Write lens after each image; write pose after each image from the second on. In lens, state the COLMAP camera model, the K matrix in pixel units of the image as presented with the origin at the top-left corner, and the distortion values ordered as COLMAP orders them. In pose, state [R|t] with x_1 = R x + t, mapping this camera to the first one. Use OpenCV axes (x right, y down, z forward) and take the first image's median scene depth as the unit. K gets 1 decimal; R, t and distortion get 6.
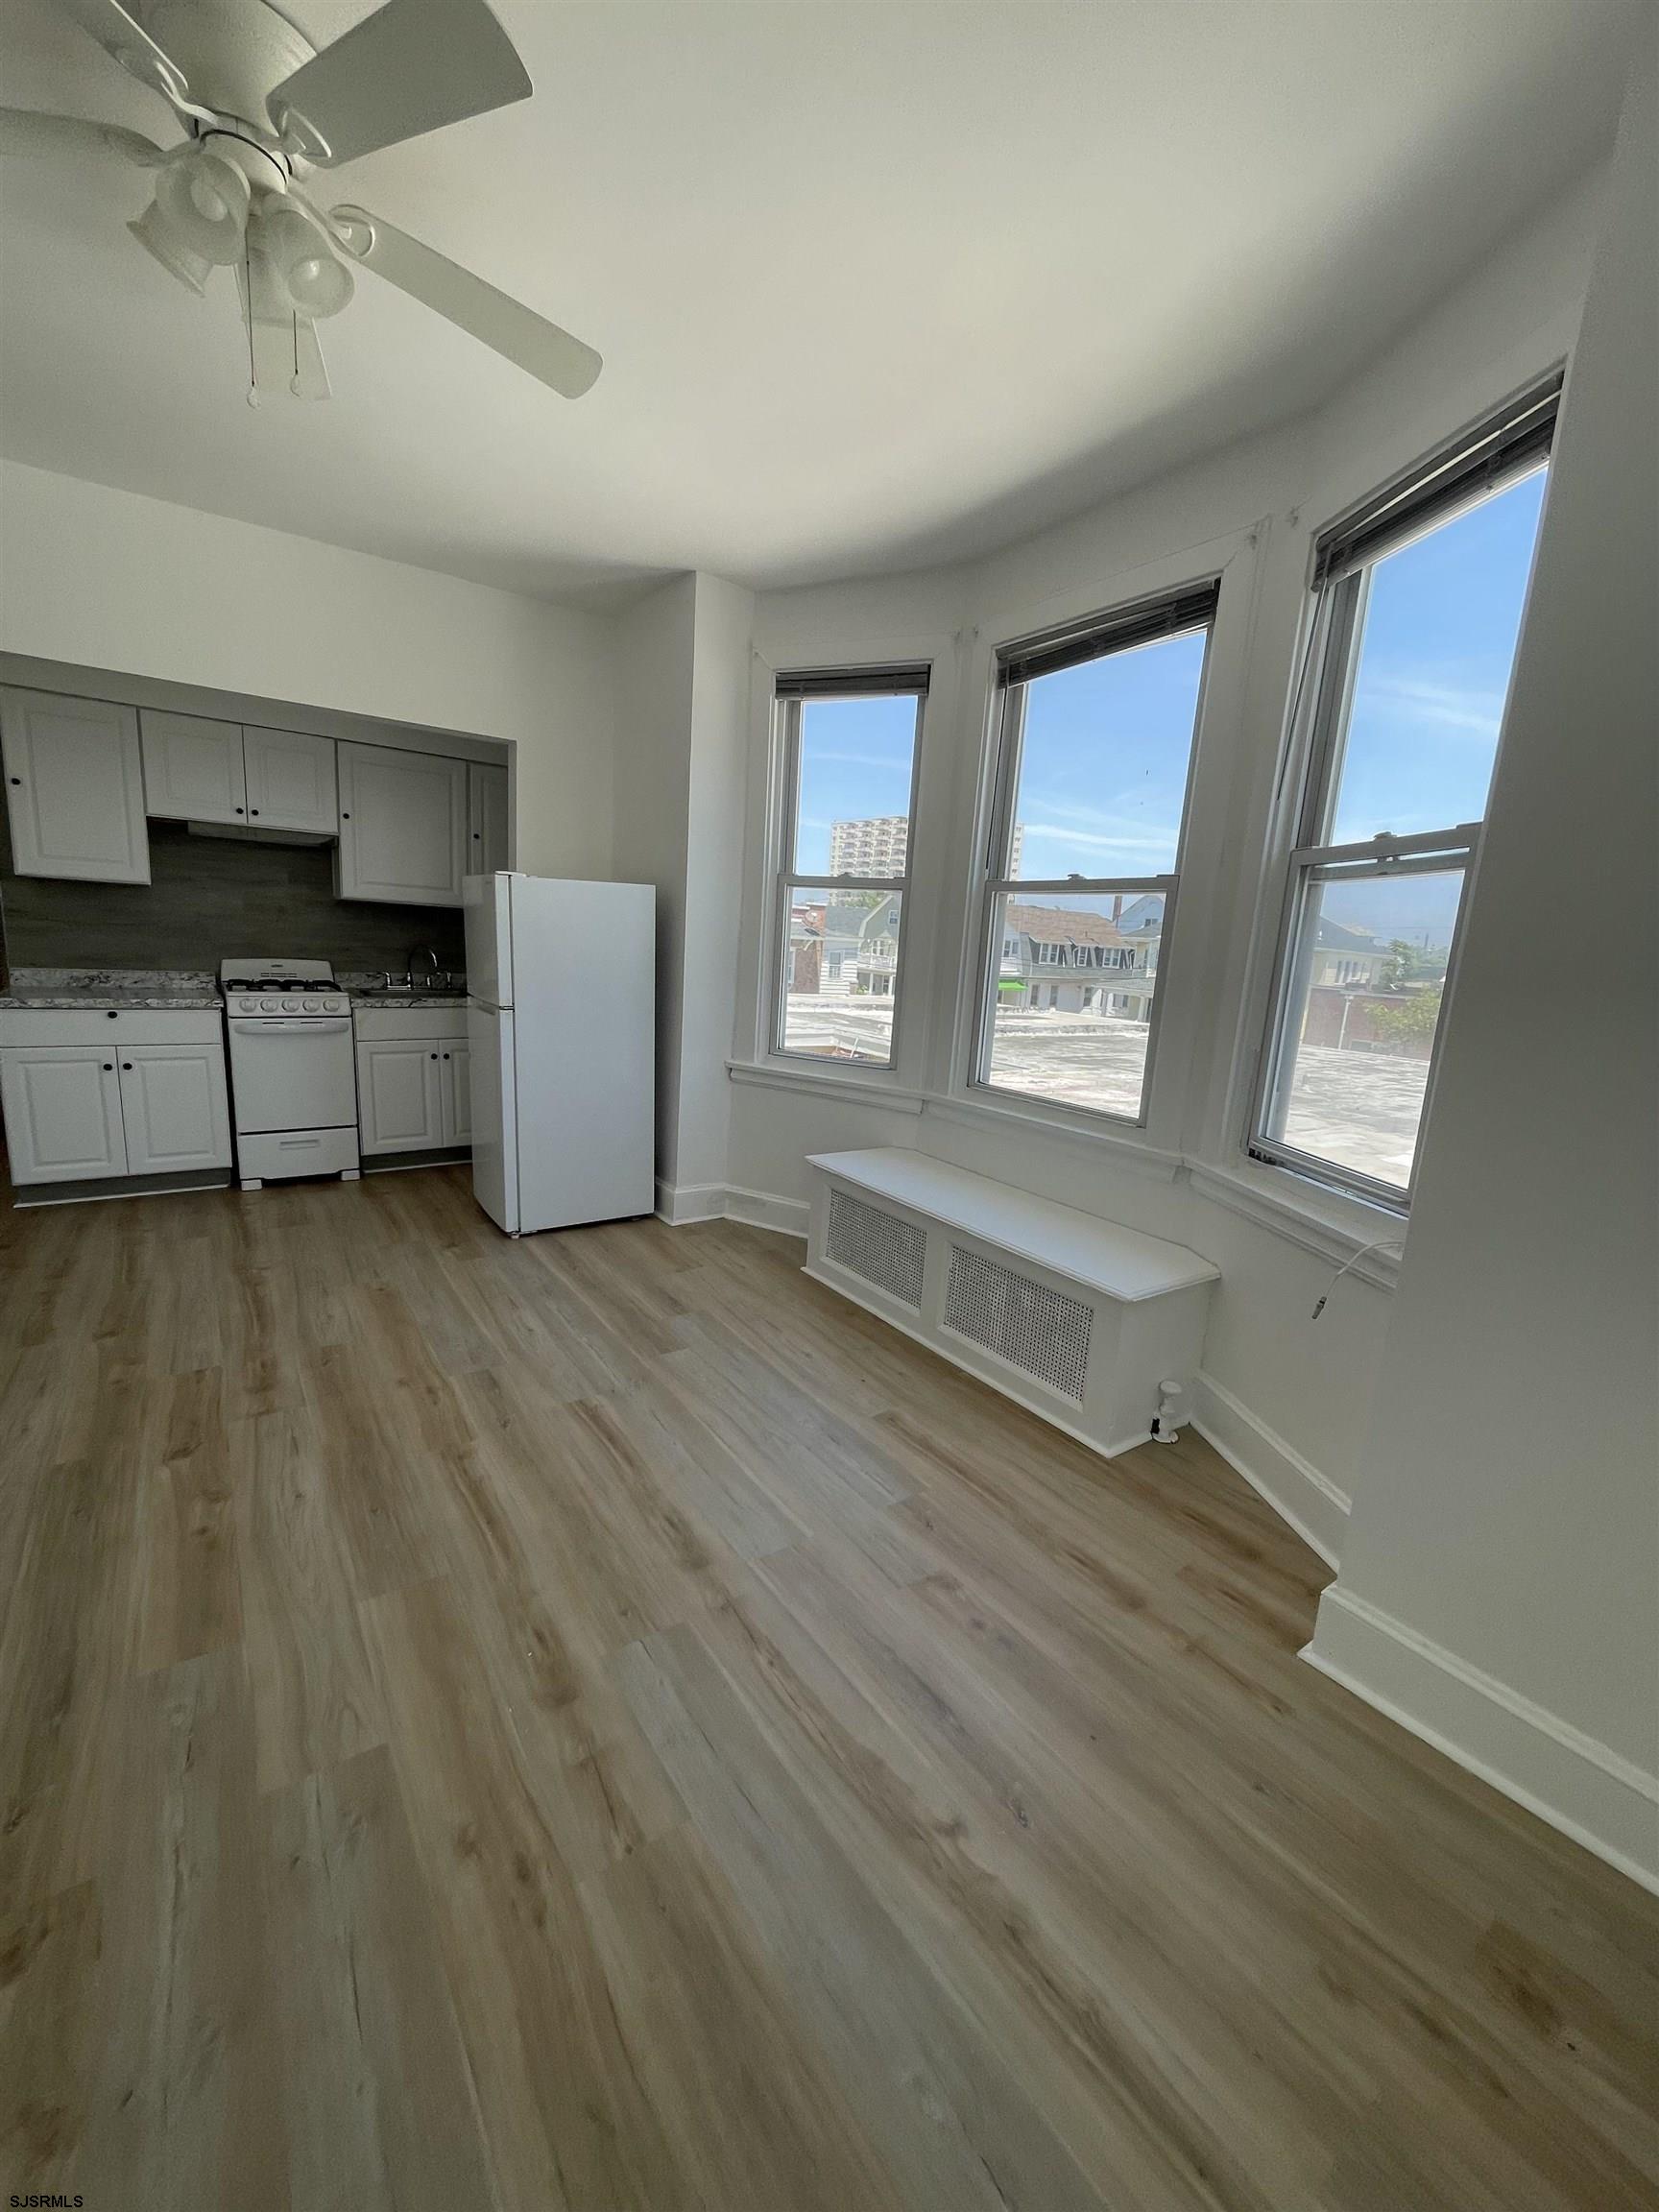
lens RADIAL K [[891.2, 0, 833.4], [0, 891.2, 1111.2], [0, 0, 1]] dist [-0.002721, 0.000454]
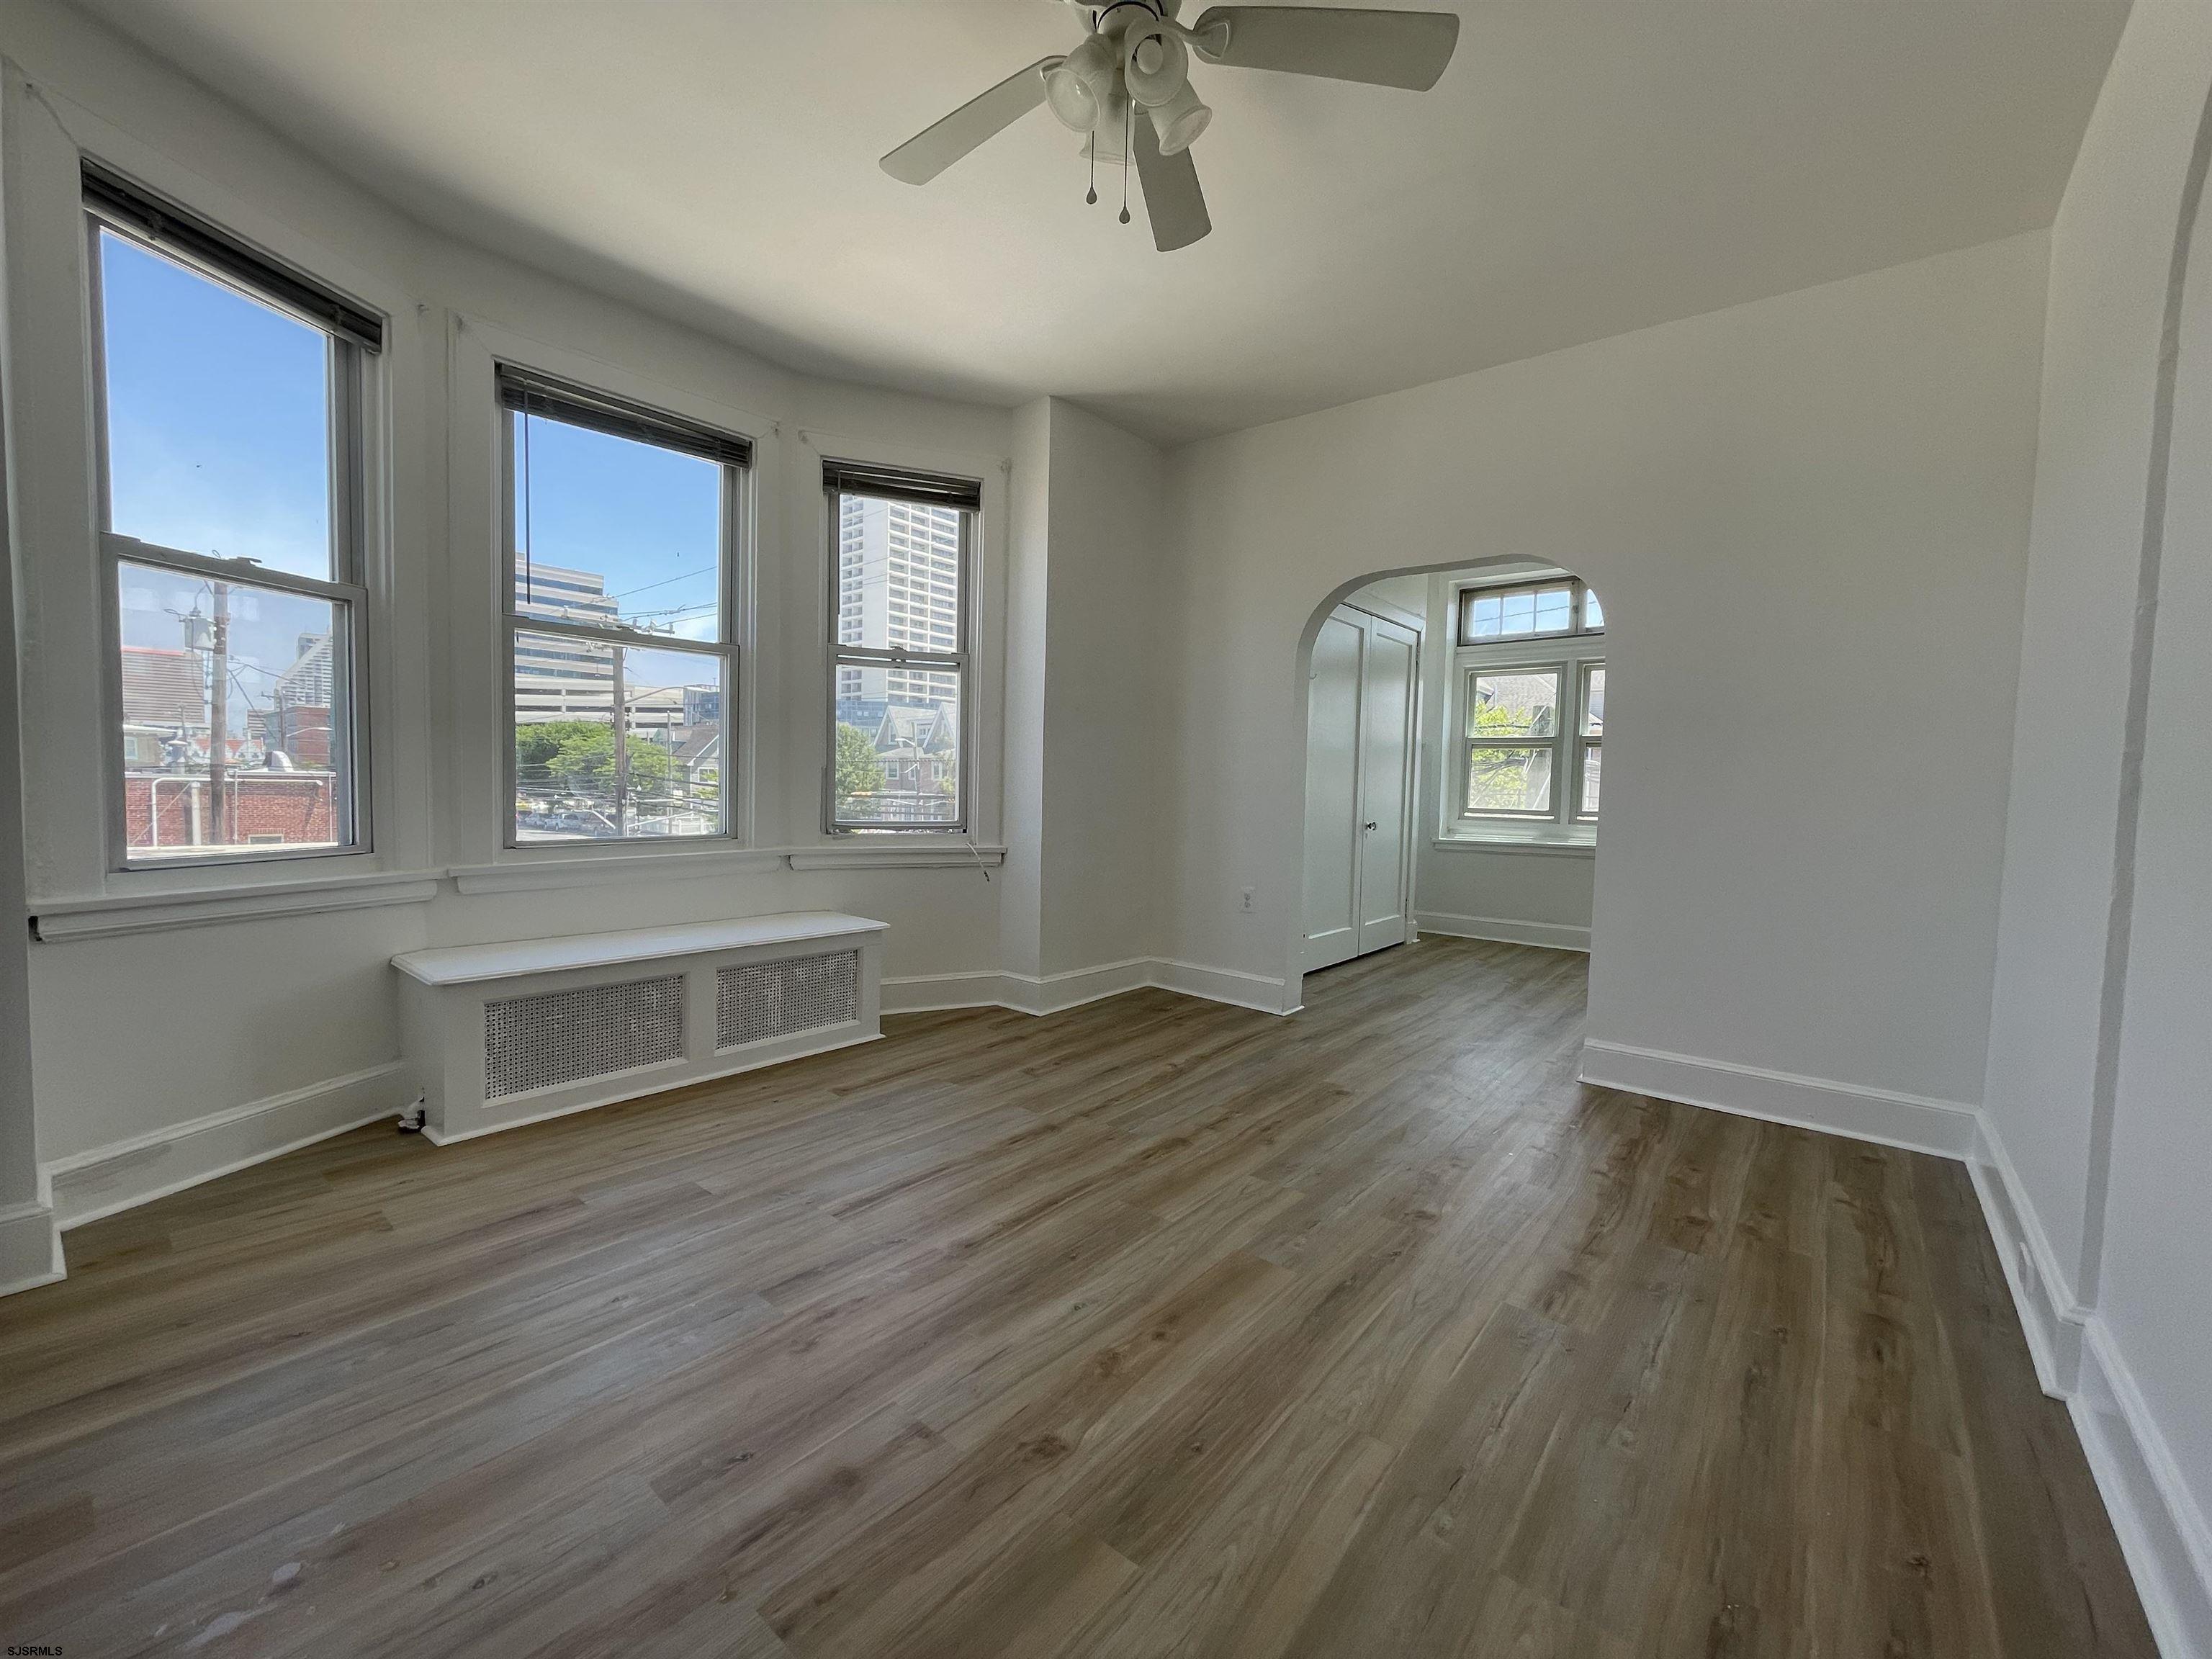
lens RADIAL K [[891.2, 0, 1108.2], [0, 891.2, 826.5], [0, 0, 1]] dist [-0.002721, 0.000454]
pose [[-0.264138, -0.120871, 0.956881, -1.432253], [0.140680, 0.976677, 0.162205, -0.182743], [-0.954170, 0.177458, -0.240974, 1.121318]]
